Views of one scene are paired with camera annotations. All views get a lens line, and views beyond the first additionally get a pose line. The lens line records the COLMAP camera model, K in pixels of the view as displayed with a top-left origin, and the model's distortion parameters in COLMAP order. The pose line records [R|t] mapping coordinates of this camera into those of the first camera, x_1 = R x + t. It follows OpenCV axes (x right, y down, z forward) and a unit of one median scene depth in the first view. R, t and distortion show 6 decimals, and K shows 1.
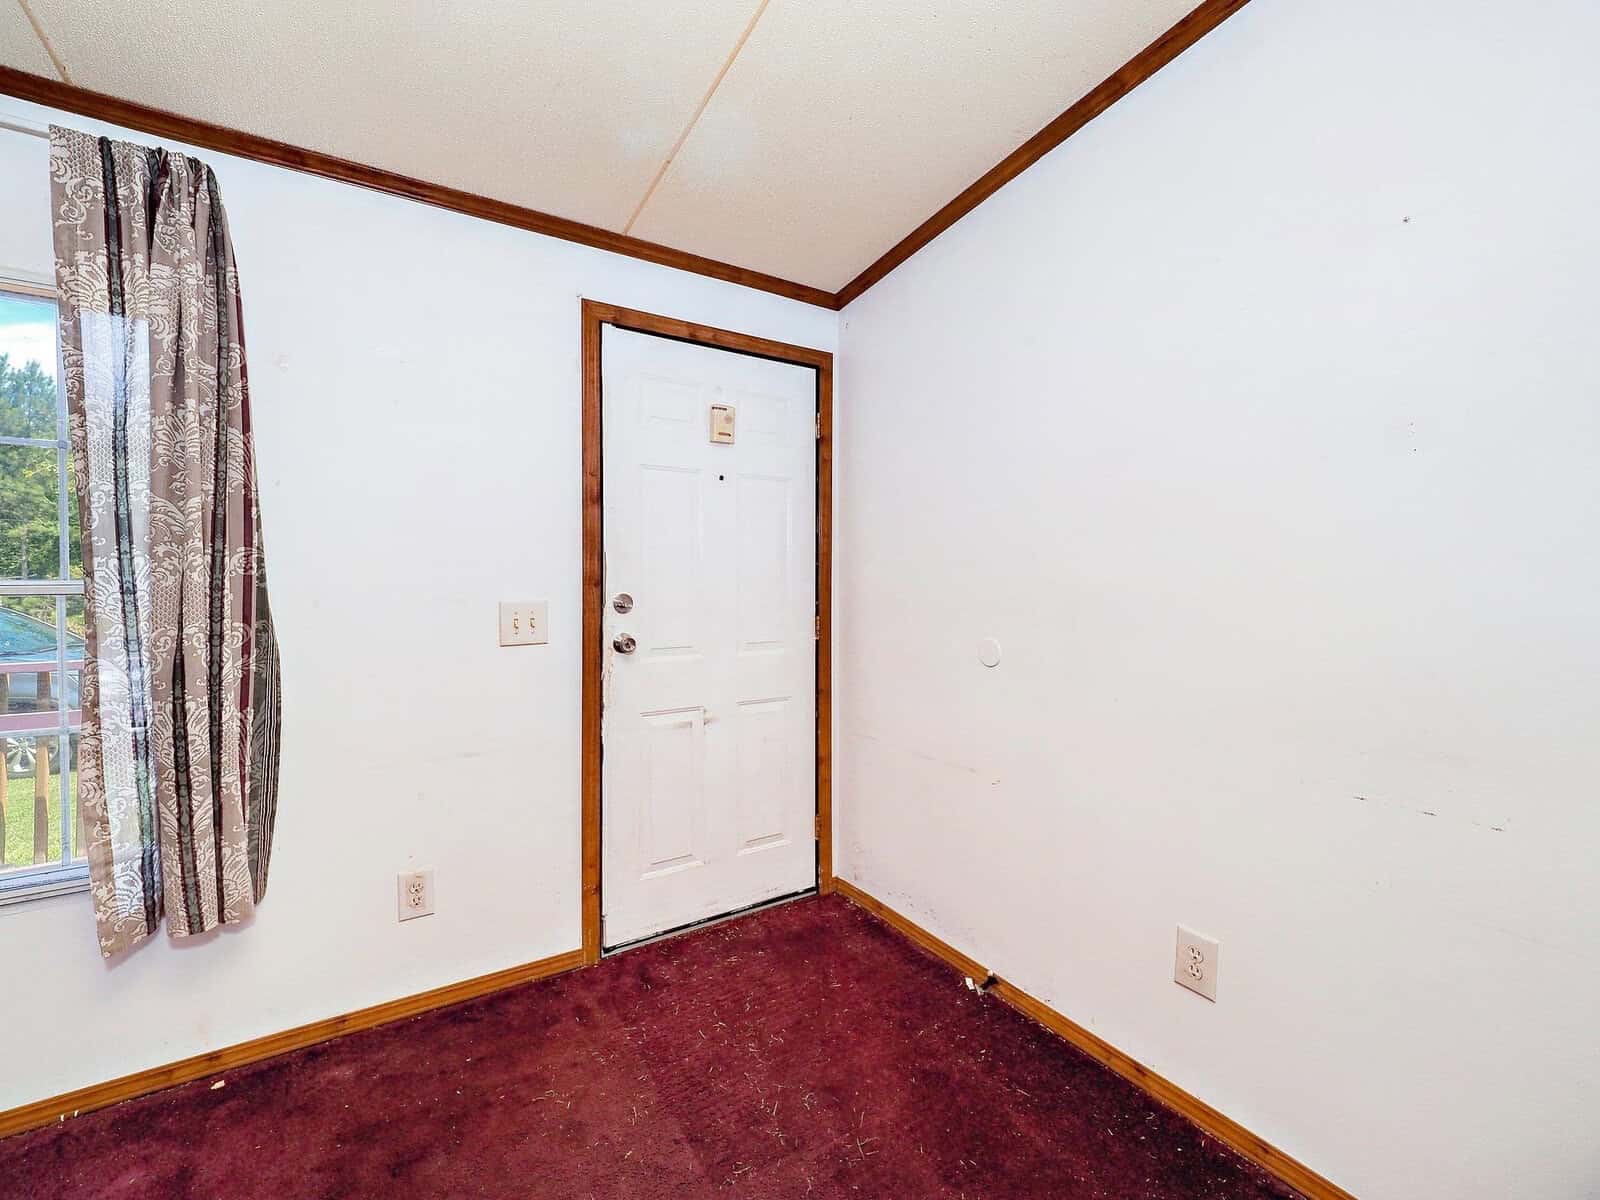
lens RADIAL K [[678.8, 0, 794.0], [0, 678.8, 589.0], [0, 0, 1]] dist [-0.000892, -0.000388]
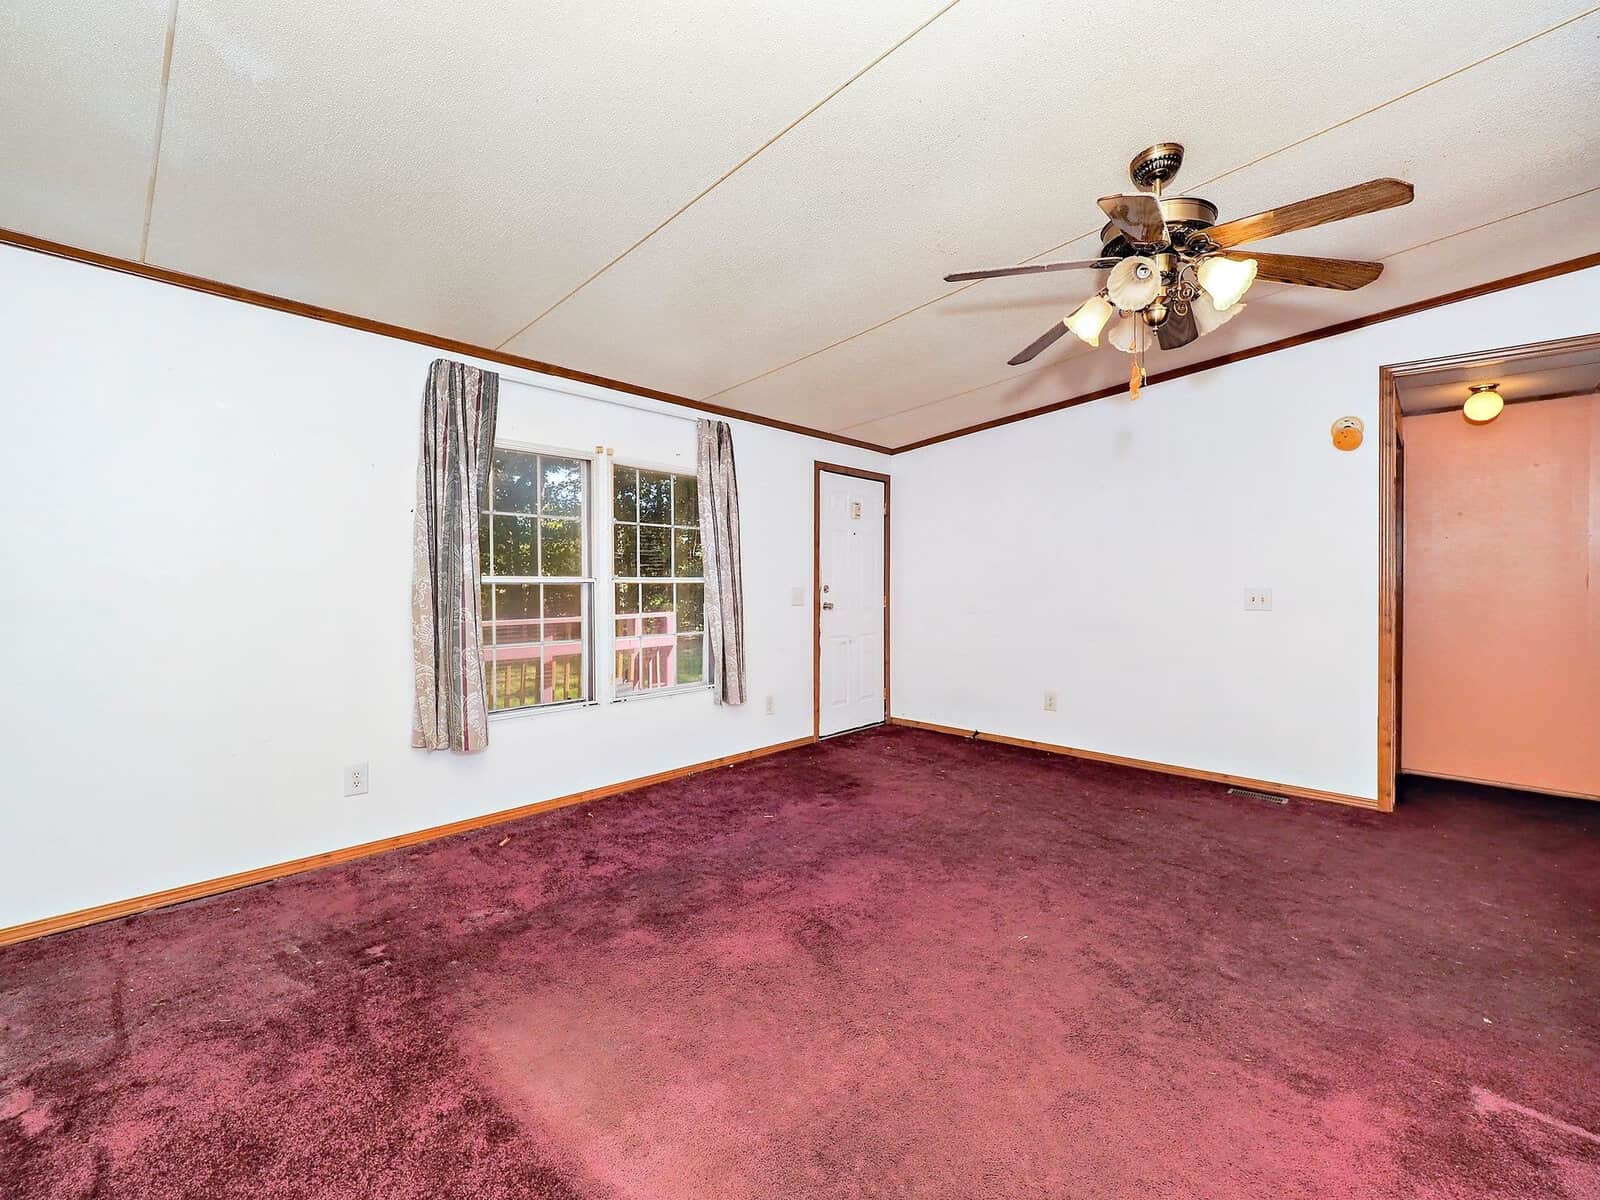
lens RADIAL K [[678.8, 0, 794.0], [0, 678.8, 589.0], [0, 0, 1]] dist [-0.000892, -0.000388]
pose [[0.968138, -0.002280, 0.250408, -1.116492], [0.004963, 0.999937, -0.010083, 0.053792], [-0.250369, 0.011005, 0.968088, -1.452716]]
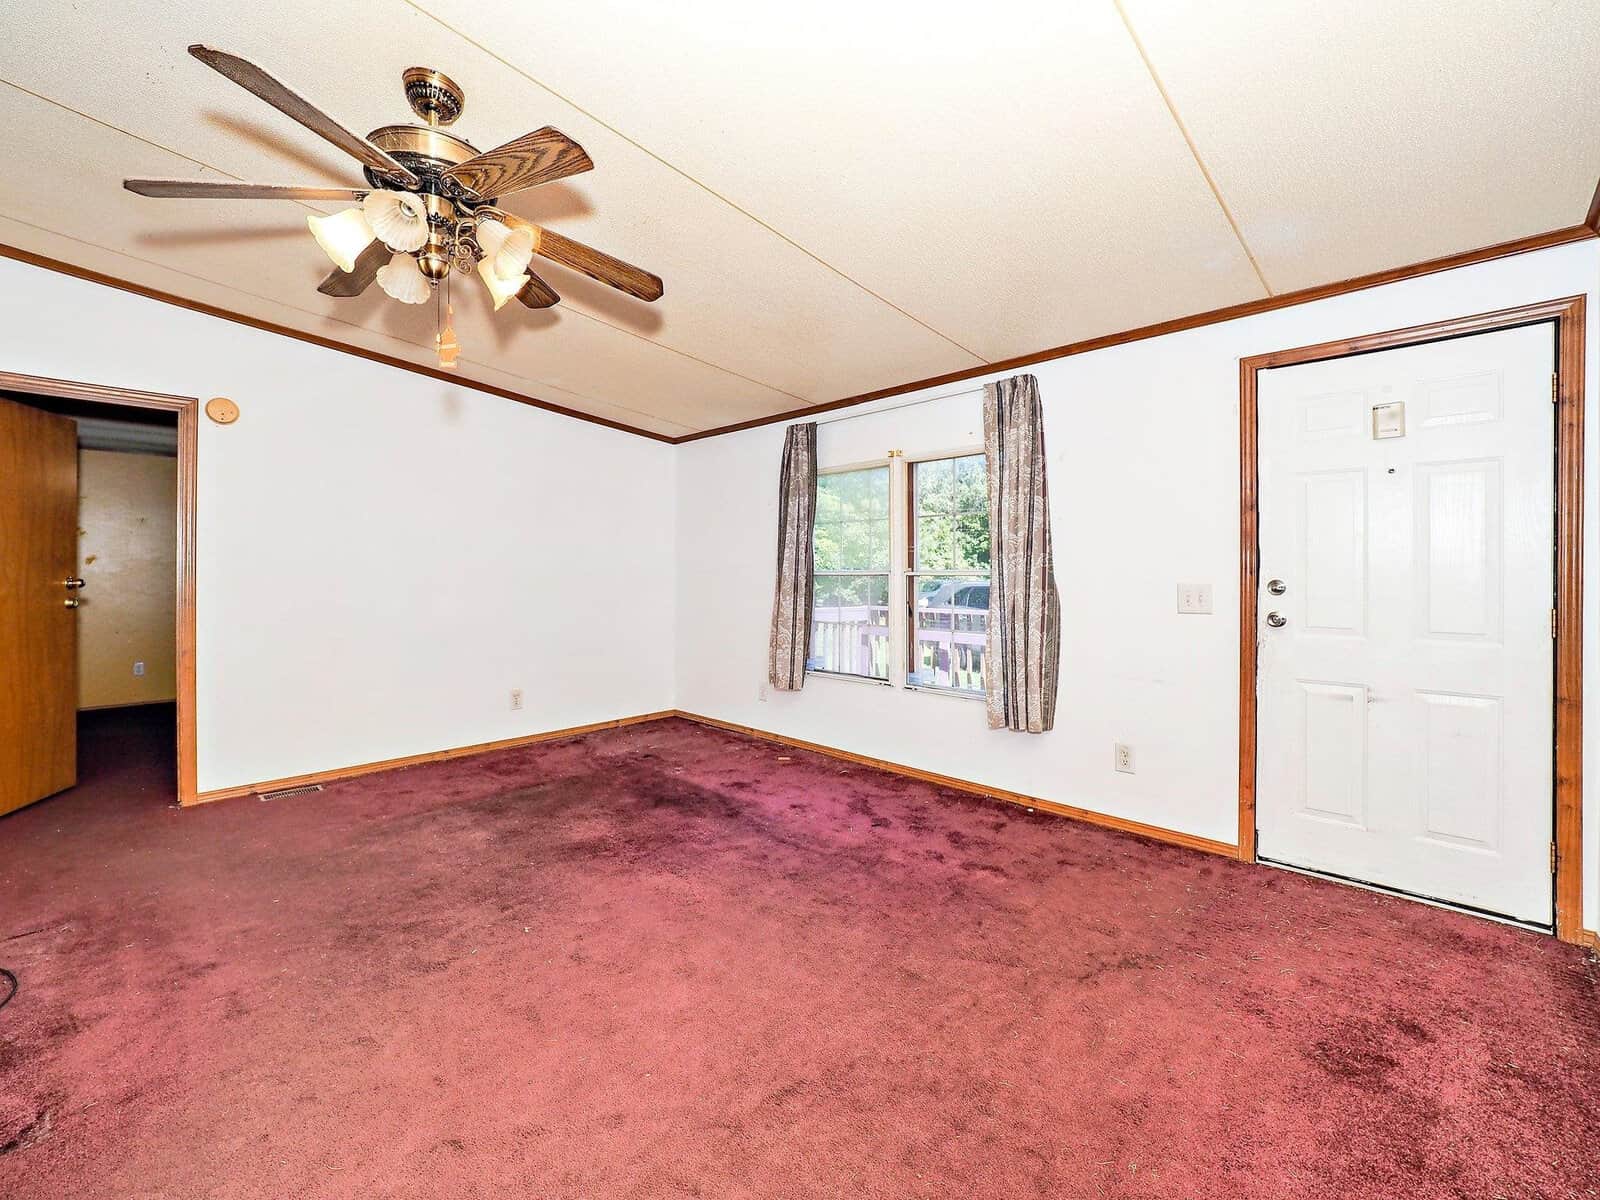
lens RADIAL K [[678.8, 0, 794.0], [0, 678.8, 589.0], [0, 0, 1]] dist [-0.000892, -0.000388]
pose [[0.233162, 0.026919, -0.972065, 0.898754], [-0.010504, 0.999628, 0.025163, 0.002378], [0.972381, 0.004343, 0.233358, -0.186598]]
